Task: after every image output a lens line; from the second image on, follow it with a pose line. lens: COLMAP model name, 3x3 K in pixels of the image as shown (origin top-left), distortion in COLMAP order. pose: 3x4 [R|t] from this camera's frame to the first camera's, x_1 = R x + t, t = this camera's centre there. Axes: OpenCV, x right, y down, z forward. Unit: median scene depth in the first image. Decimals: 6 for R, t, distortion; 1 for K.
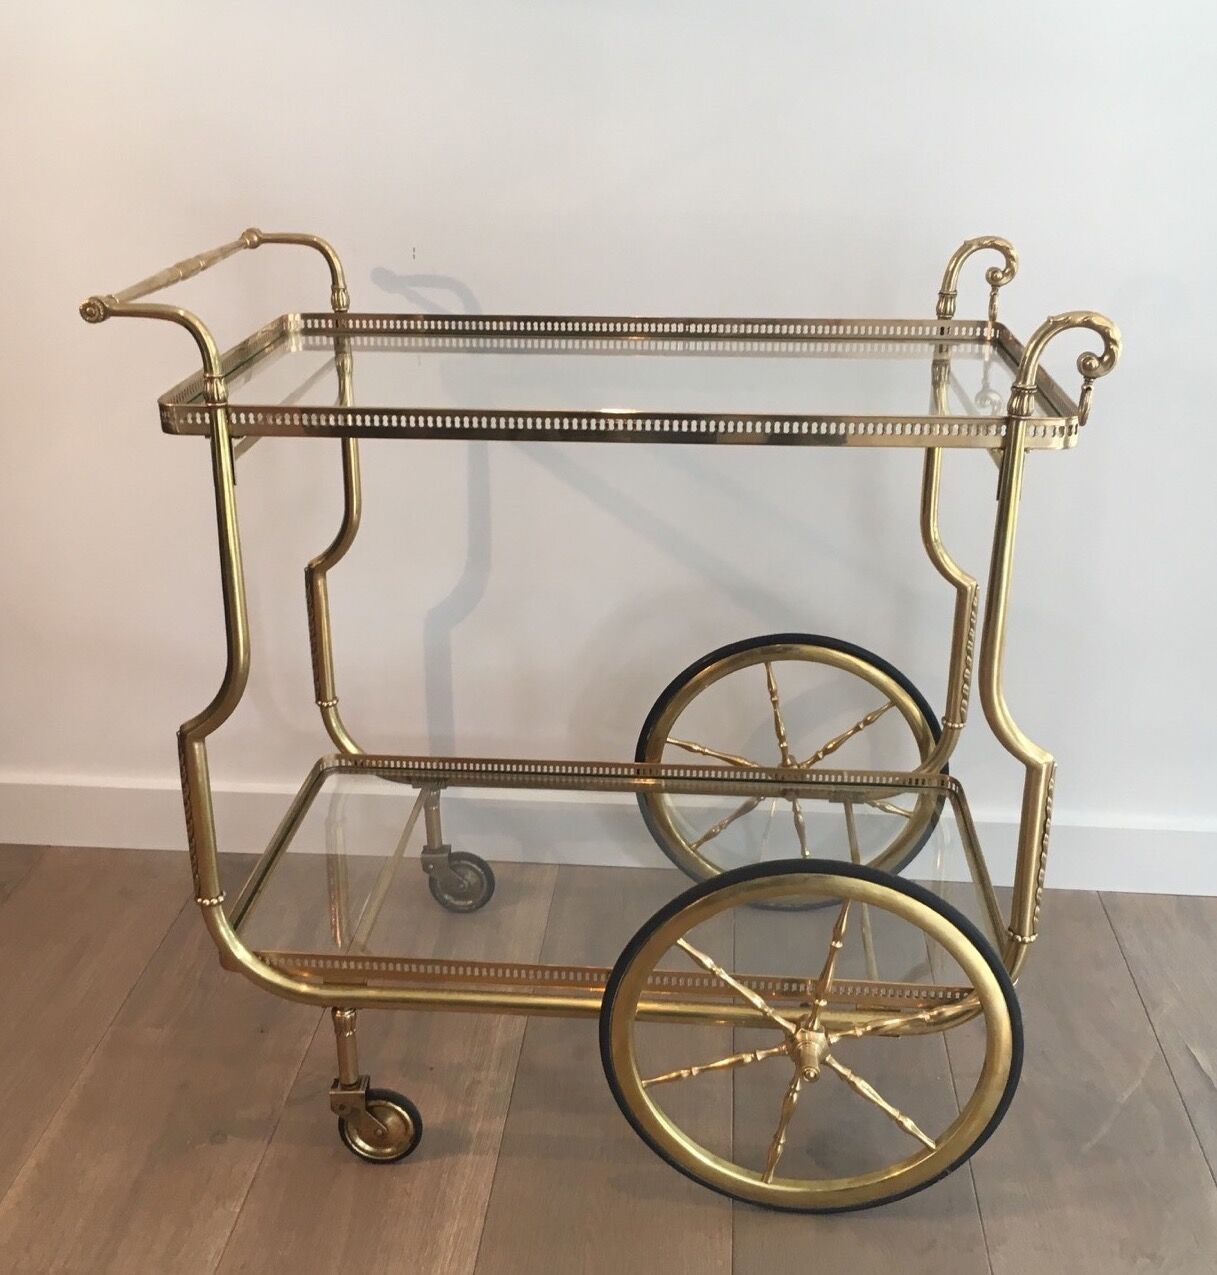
lens RADIAL K [[1548.8, 0, 608.5], [0, 1548.8, 637.5], [0, 0, 1]] dist [0.007082, 0.029075]
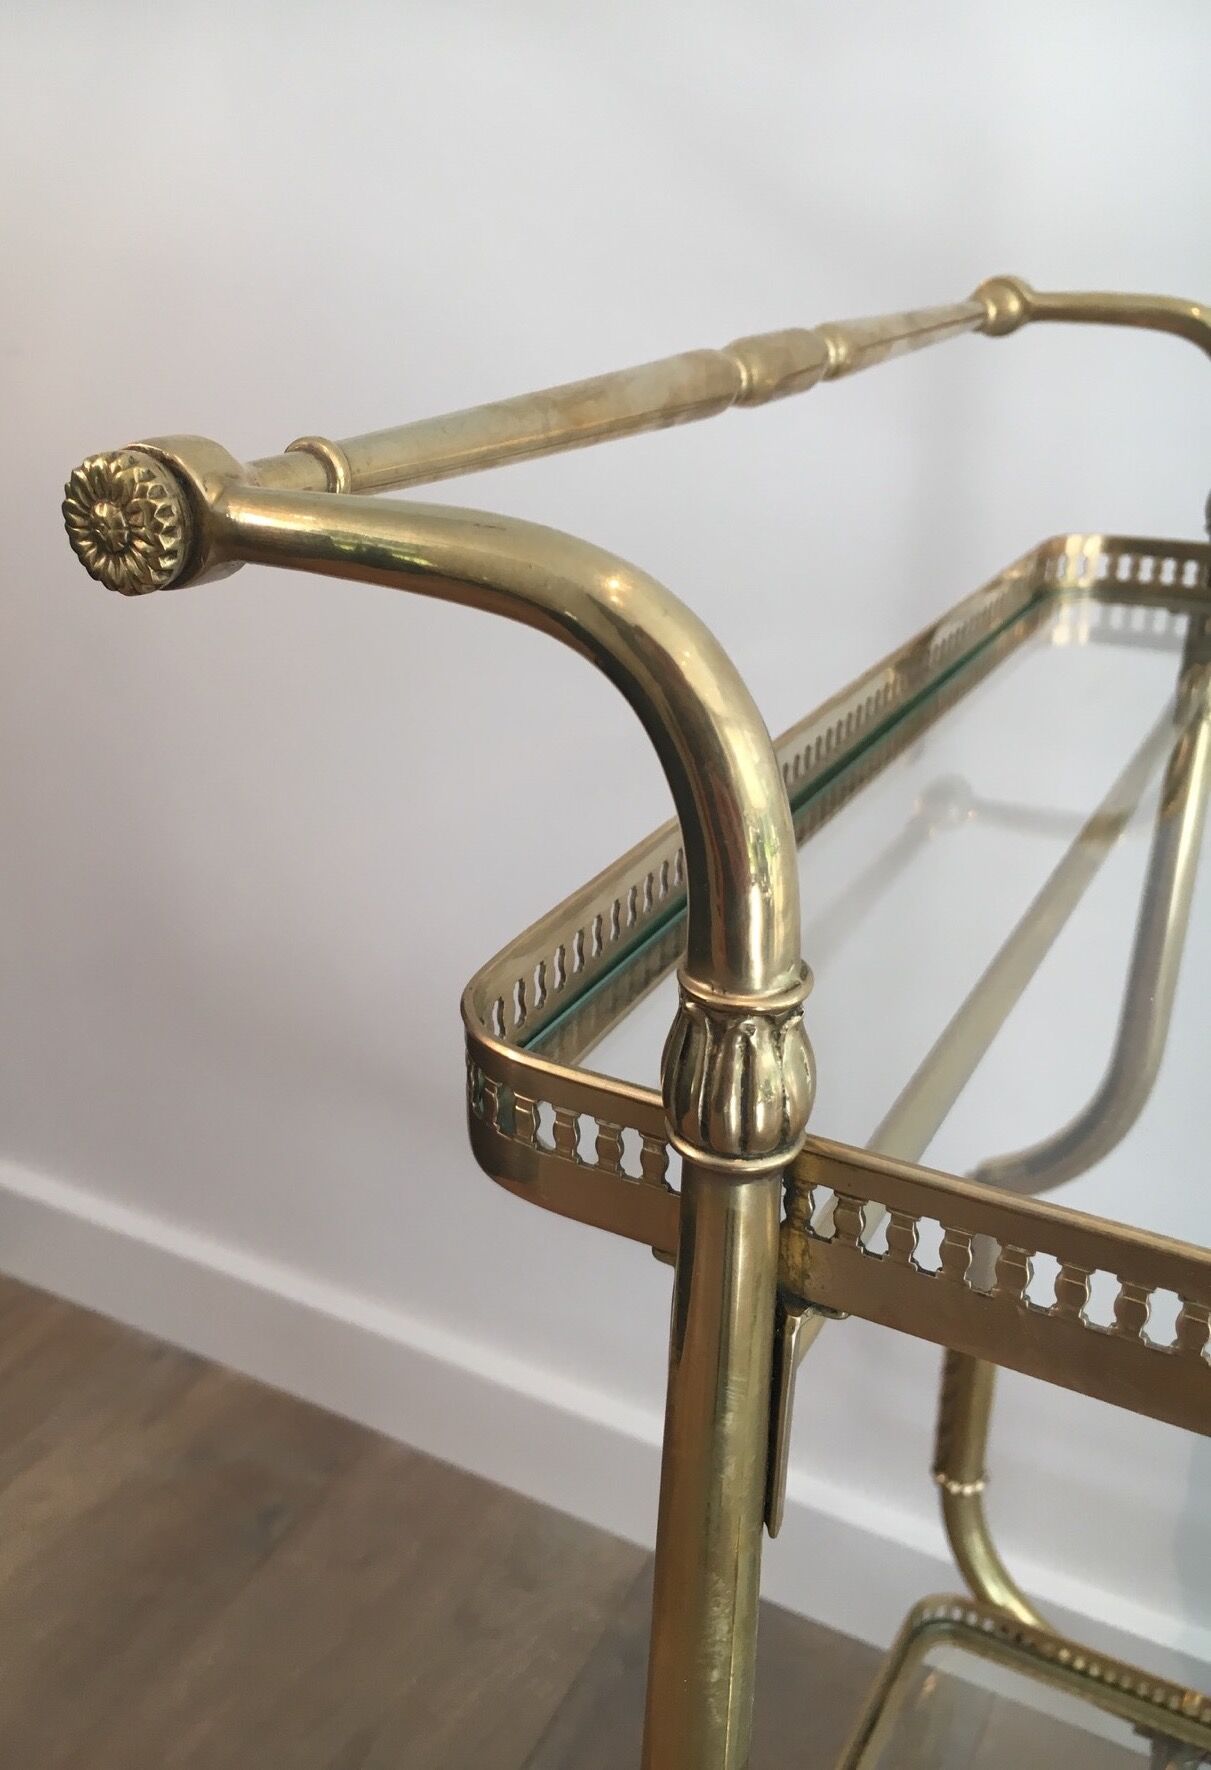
lens RADIAL K [[1718.0, 0, 505.6], [0, 1718.0, 882.0], [0, 0, 1]] dist [0.086186, -0.101849]
pose [[0.898804, 0.177072, -0.400994, -0.153329], [-0.167079, 0.984112, 0.060069, -0.138050], [0.405260, 0.013007, 0.914109, 0.612207]]
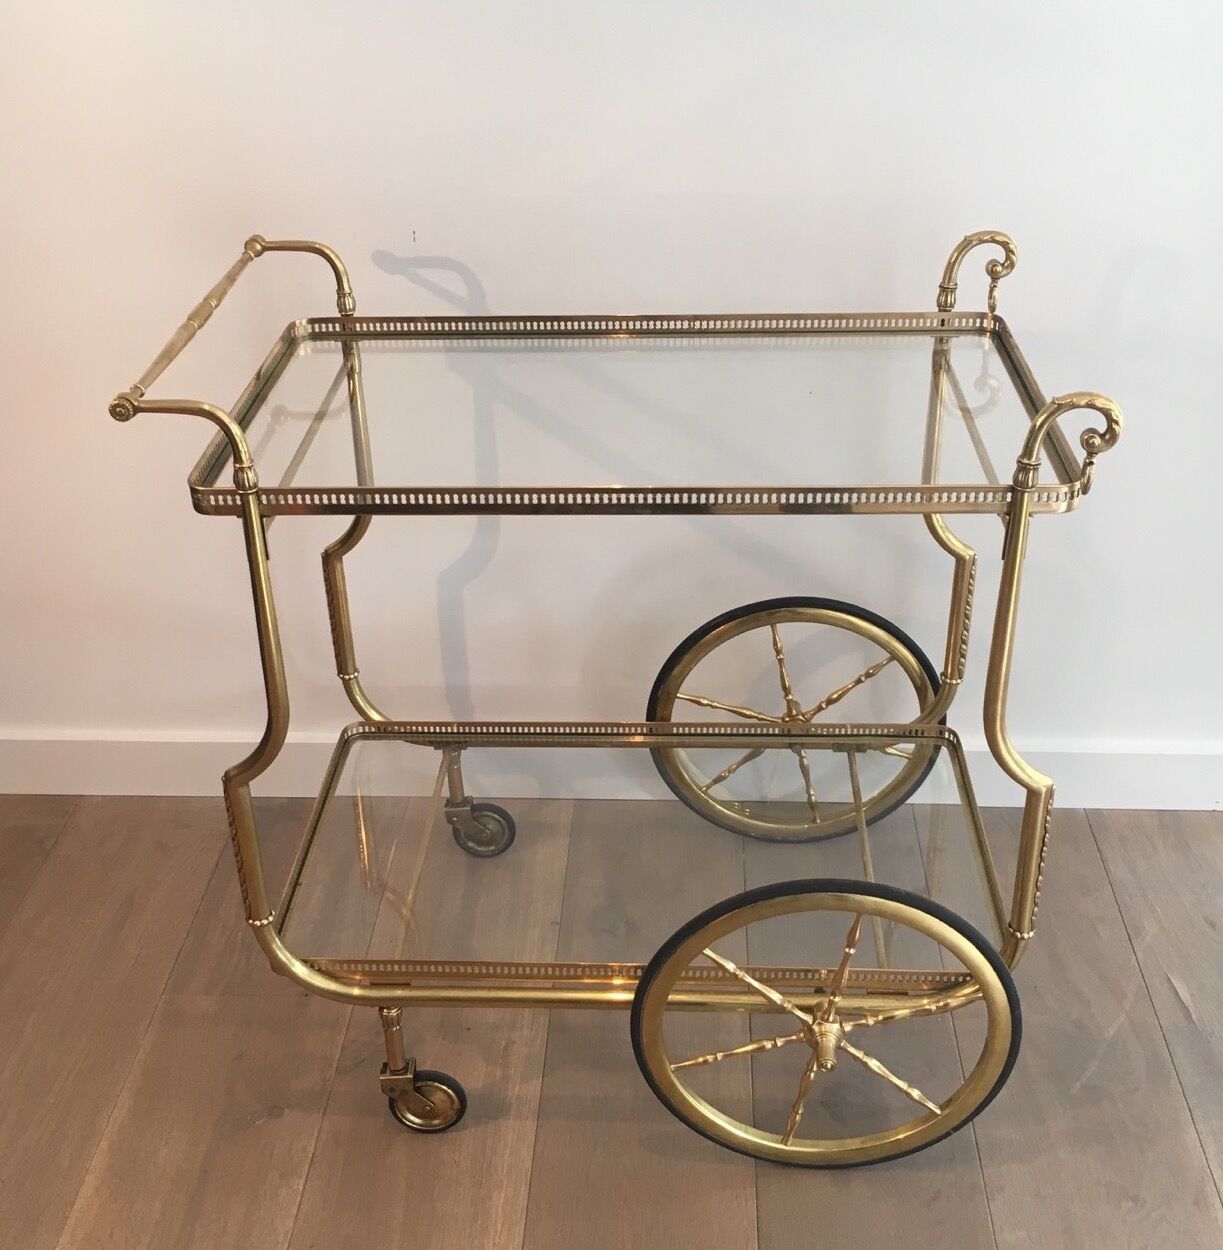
lens RADIAL K [[1542.1, 0, 628.5], [0, 1542.1, 619.1], [0, 0, 1]] dist [0.007373, 0.022007]
pose [[0.999259, -0.031268, 0.022449, -0.019461], [0.028056, 0.990937, 0.131363, -0.143867], [-0.026353, -0.130636, 0.991080, -0.023312]]
